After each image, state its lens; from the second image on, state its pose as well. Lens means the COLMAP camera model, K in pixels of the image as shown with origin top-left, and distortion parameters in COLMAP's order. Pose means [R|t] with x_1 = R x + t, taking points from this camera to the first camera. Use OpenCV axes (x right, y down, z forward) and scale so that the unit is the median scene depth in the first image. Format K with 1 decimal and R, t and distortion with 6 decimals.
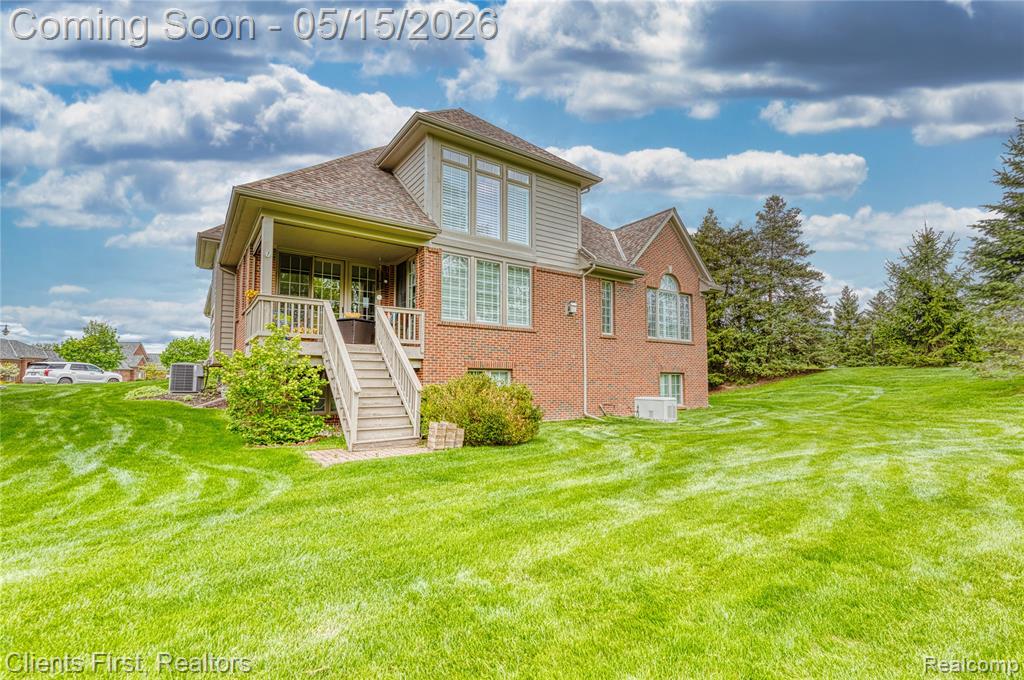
lens RADIAL K [[474.2, 0, 511.5], [0, 474.2, 340.4], [0, 0, 1]] dist [0.010050, -0.001947]
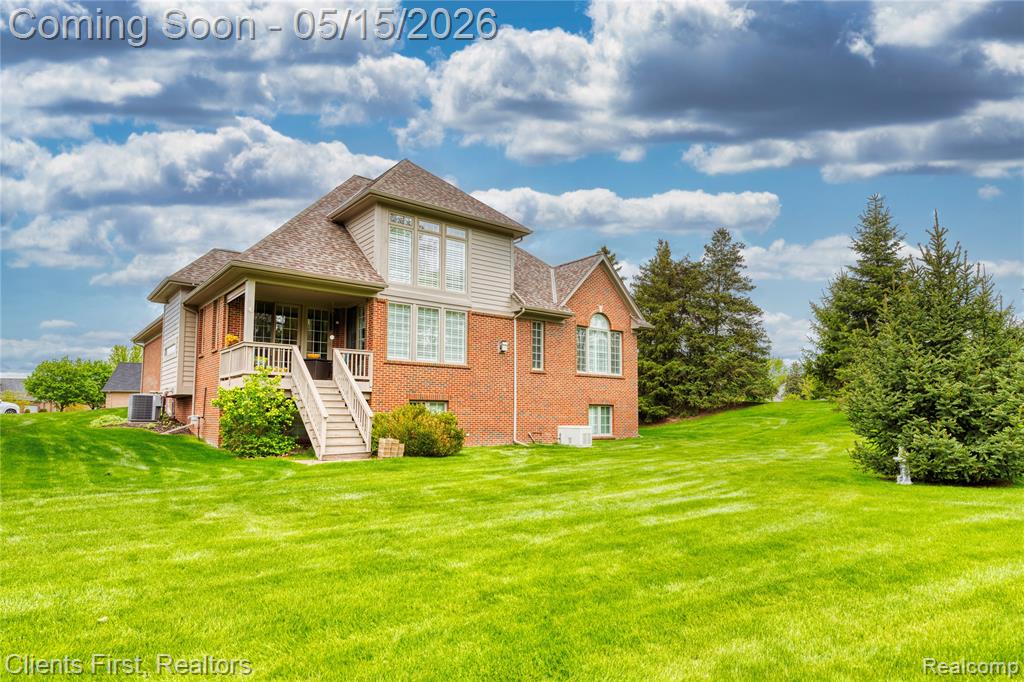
lens RADIAL K [[618.0, 0, 512.3], [0, 618.0, 341.1], [0, 0, 1]] dist [0.007974, 0.001987]
pose [[0.999899, -0.012866, -0.005958, 0.132088], [0.012934, 0.999849, 0.011642, -0.070993], [0.005808, -0.011718, 0.999914, -0.435282]]
